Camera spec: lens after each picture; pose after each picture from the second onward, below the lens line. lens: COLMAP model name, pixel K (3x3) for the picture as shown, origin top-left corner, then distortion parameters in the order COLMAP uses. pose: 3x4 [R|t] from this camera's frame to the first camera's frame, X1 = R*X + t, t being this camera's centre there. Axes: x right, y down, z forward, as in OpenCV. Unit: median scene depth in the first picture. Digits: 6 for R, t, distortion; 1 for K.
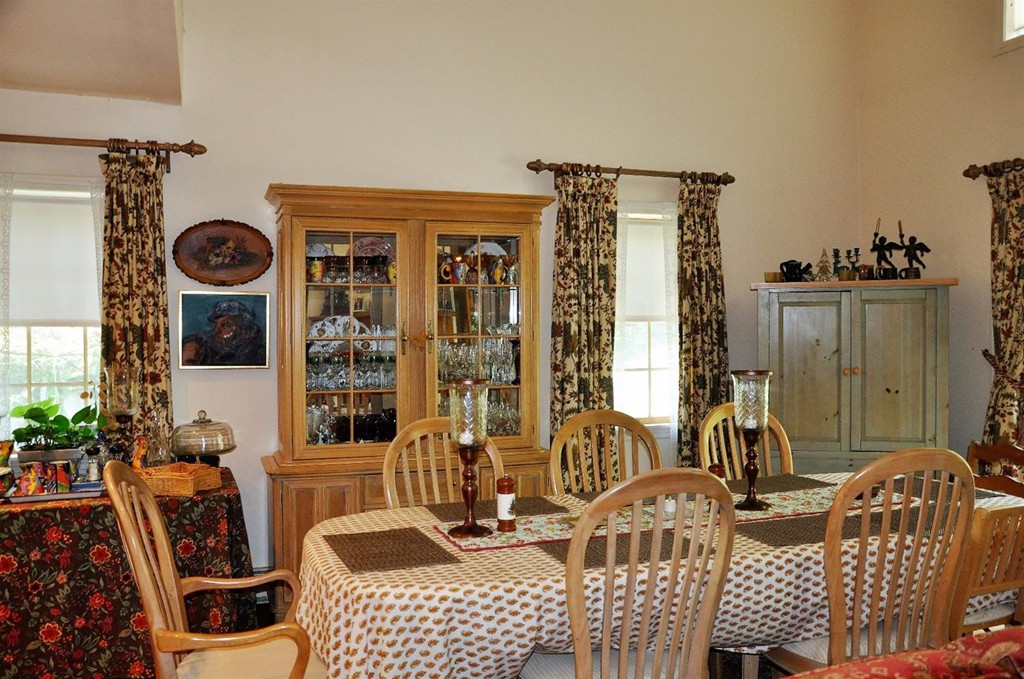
lens RADIAL K [[894.5, 0, 512.0], [0, 894.5, 339.5], [0, 0, 1]] dist [-0.112060, 0.159599]
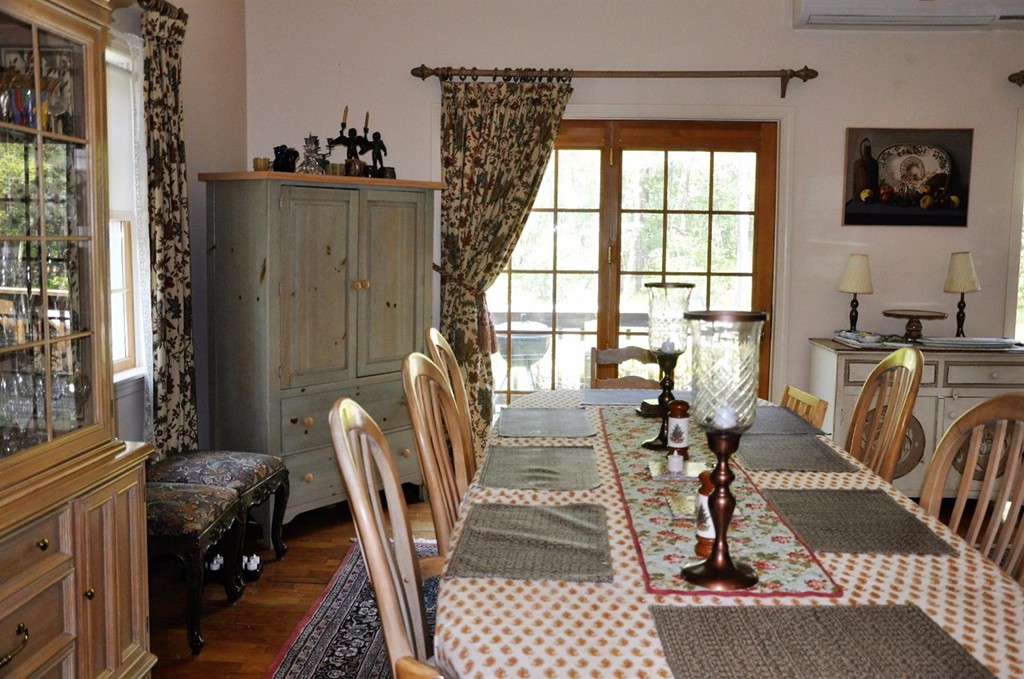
lens RADIAL K [[894.5, 0, 512.0], [0, 894.5, 339.5], [0, 0, 1]] dist [-0.112060, 0.159599]
pose [[0.382395, -0.088079, 0.919791, -0.363791], [0.004009, 0.995595, 0.093671, 0.009356], [-0.923990, -0.032132, 0.381064, 0.551794]]
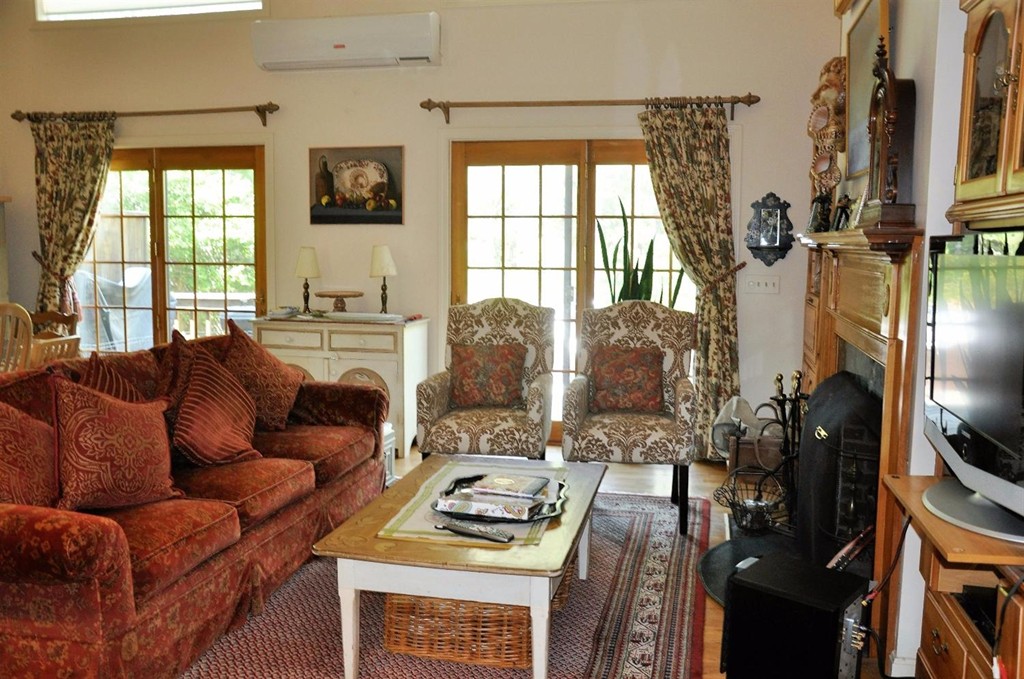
lens RADIAL K [[894.5, 0, 512.0], [0, 894.5, 339.5], [0, 0, 1]] dist [-0.112060, 0.159599]
pose [[0.545996, -0.071570, 0.834725, -0.202847], [-0.001083, 0.996283, 0.086130, 0.029960], [-0.837787, -0.047930, 0.543889, -0.369632]]
